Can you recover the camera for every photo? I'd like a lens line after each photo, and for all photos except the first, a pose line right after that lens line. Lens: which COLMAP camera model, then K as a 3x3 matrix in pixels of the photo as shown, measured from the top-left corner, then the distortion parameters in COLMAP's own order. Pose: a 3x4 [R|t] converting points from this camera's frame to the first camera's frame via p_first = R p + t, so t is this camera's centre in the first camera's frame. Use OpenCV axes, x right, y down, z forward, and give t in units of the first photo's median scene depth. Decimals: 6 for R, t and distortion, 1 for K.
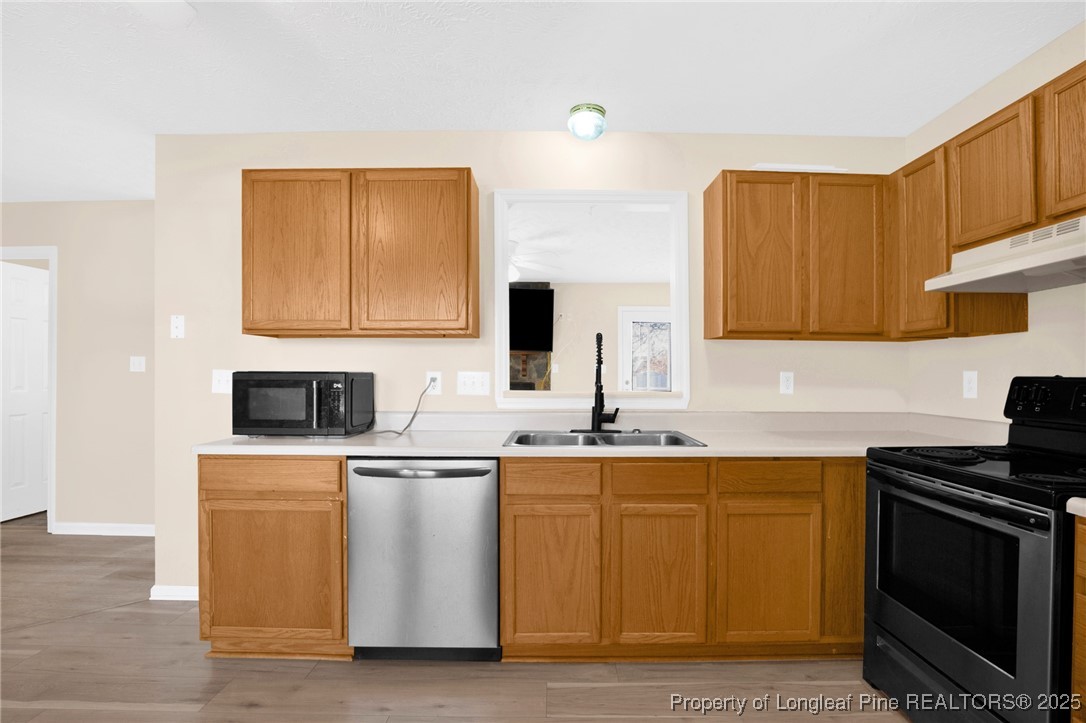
lens RADIAL K [[521.7, 0, 548.2], [0, 521.7, 369.5], [0, 0, 1]] dist [-0.030839, 0.000742]
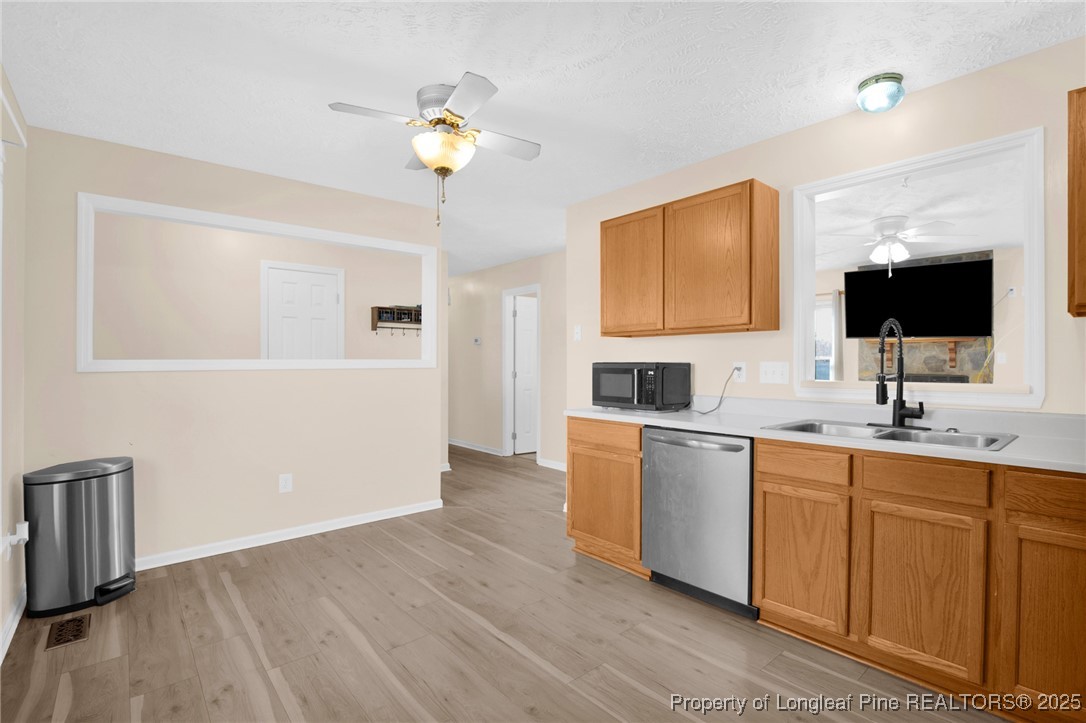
lens RADIAL K [[505.7, 0, 543.0], [0, 505.7, 361.5], [0, 0, 1]] dist [-0.029982, 0.000268]
pose [[0.651865, -0.004786, -0.758320, 0.400964], [0.005412, 0.999984, -0.001659, 0.003183], [0.758316, -0.003023, 0.651880, -0.046556]]
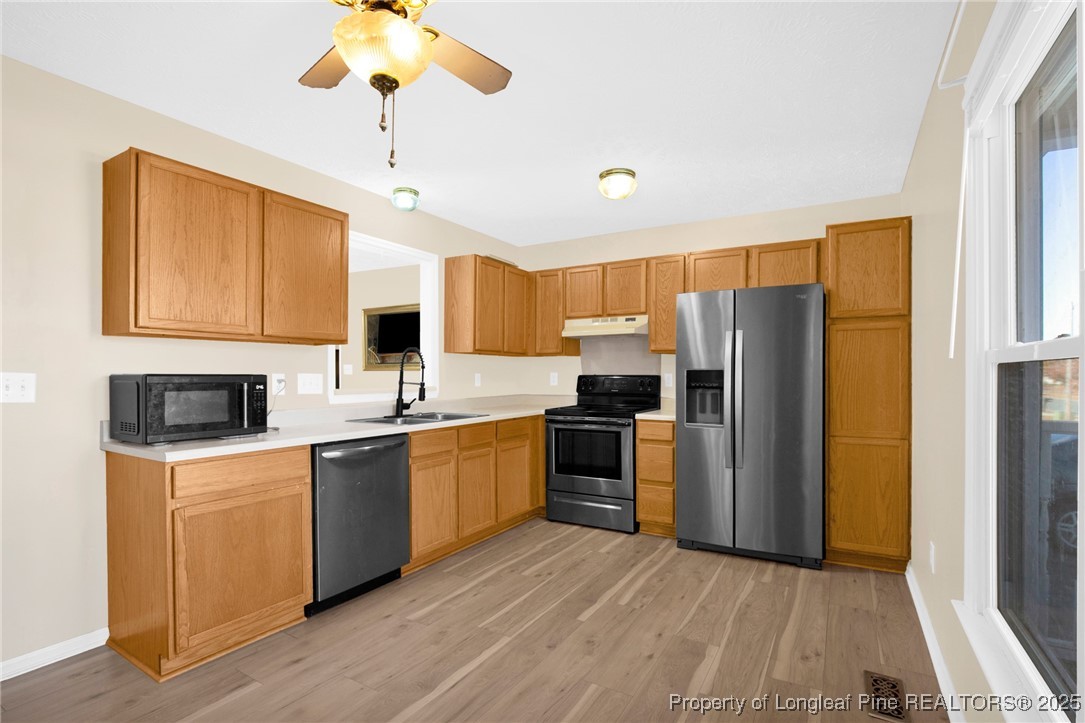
lens RADIAL K [[521.2, 0, 547.7], [0, 521.2, 369.5], [0, 0, 1]] dist [-0.030839, 0.000742]
pose [[0.505215, 0.004334, 0.862983, -1.062011], [-0.000843, 0.999989, -0.004528, -0.001199], [-0.862993, 0.001560, 0.505213, -0.068355]]
